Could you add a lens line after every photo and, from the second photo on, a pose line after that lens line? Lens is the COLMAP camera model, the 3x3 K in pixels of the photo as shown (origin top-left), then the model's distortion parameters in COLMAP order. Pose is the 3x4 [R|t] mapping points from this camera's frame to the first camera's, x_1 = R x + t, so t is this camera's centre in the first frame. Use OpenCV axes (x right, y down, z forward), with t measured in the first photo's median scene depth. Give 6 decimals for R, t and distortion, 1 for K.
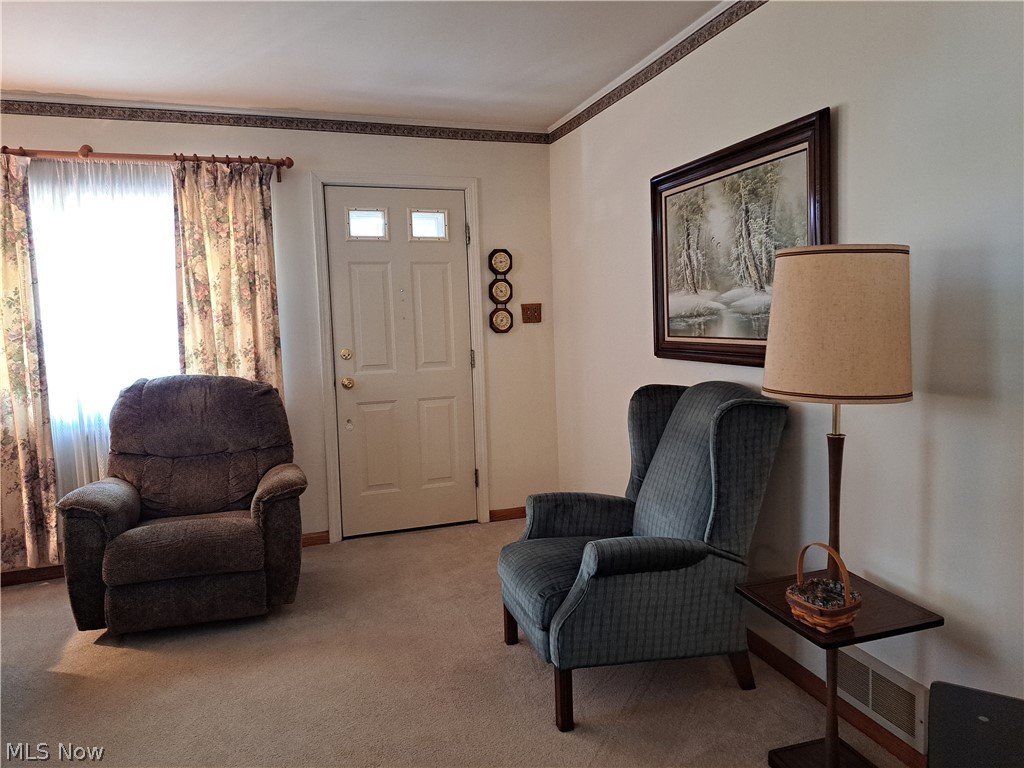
lens RADIAL K [[728.4, 0, 521.6], [0, 728.4, 386.2], [0, 0, 1]] dist [0.067351, -0.064359]
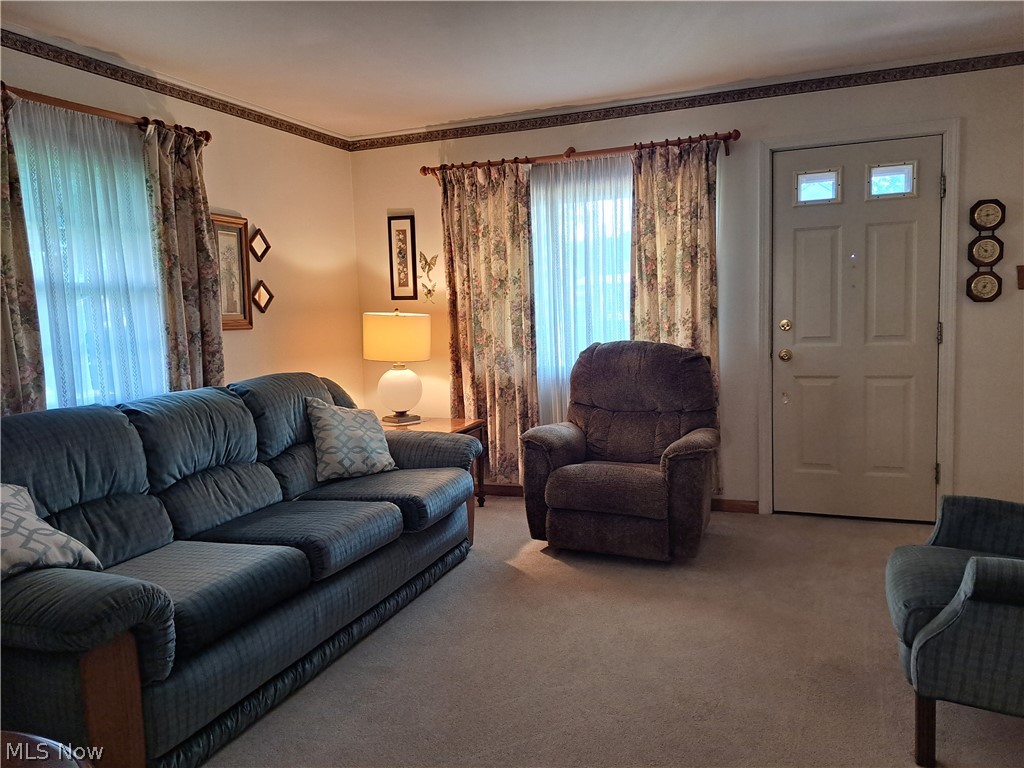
lens RADIAL K [[728.4, 0, 510.2], [0, 728.4, 384.3], [0, 0, 1]] dist [0.067351, -0.064359]
pose [[0.758807, 0.072615, -0.647255, 0.138131], [-0.050008, 0.997328, 0.053263, 0.001374], [0.649393, -0.008049, 0.760410, 0.021655]]
